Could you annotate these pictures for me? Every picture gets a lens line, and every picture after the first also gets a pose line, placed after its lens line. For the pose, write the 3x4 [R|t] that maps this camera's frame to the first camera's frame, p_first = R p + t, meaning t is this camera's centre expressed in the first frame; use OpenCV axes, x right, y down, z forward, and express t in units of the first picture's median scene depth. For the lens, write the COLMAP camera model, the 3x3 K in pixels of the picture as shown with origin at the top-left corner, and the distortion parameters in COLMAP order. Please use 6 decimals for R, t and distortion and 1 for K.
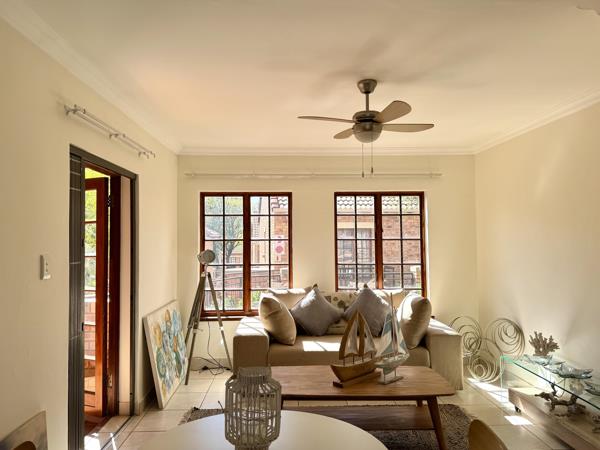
lens RADIAL K [[443.1, 0, 302.2], [0, 443.1, 229.9], [0, 0, 1]] dist [0.036995, -0.008269]
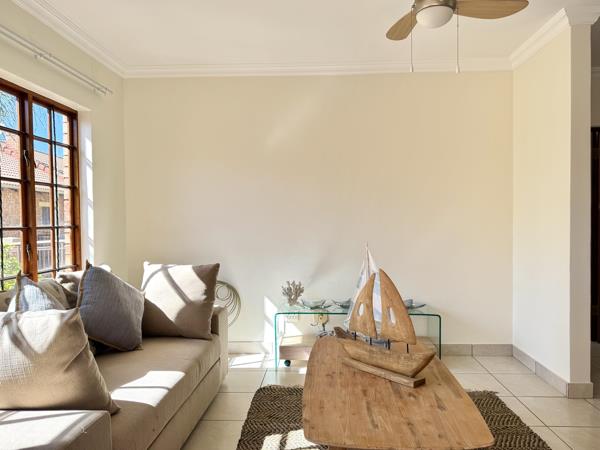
lens RADIAL K [[443.1, 0, 302.2], [0, 443.1, 229.9], [0, 0, 1]] dist [0.036995, -0.008269]
pose [[0.098382, -0.019484, 0.994958, -0.372754], [-0.012771, 0.999701, 0.020839, 0.074033], [-0.995067, -0.014757, 0.098104, 0.705034]]
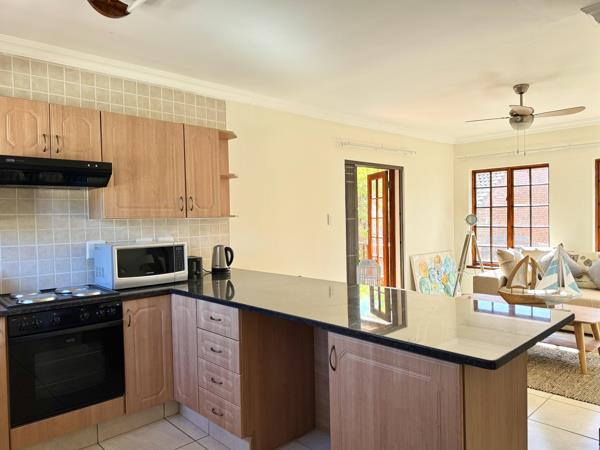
lens RADIAL K [[443.1, 0, 302.2], [0, 443.1, 229.9], [0, 0, 1]] dist [0.036995, -0.008269]
pose [[0.653029, 0.015472, -0.757175, 0.498490], [0.031546, 0.998368, 0.047606, 0.012459], [0.756676, -0.054974, 0.651475, -0.273573]]
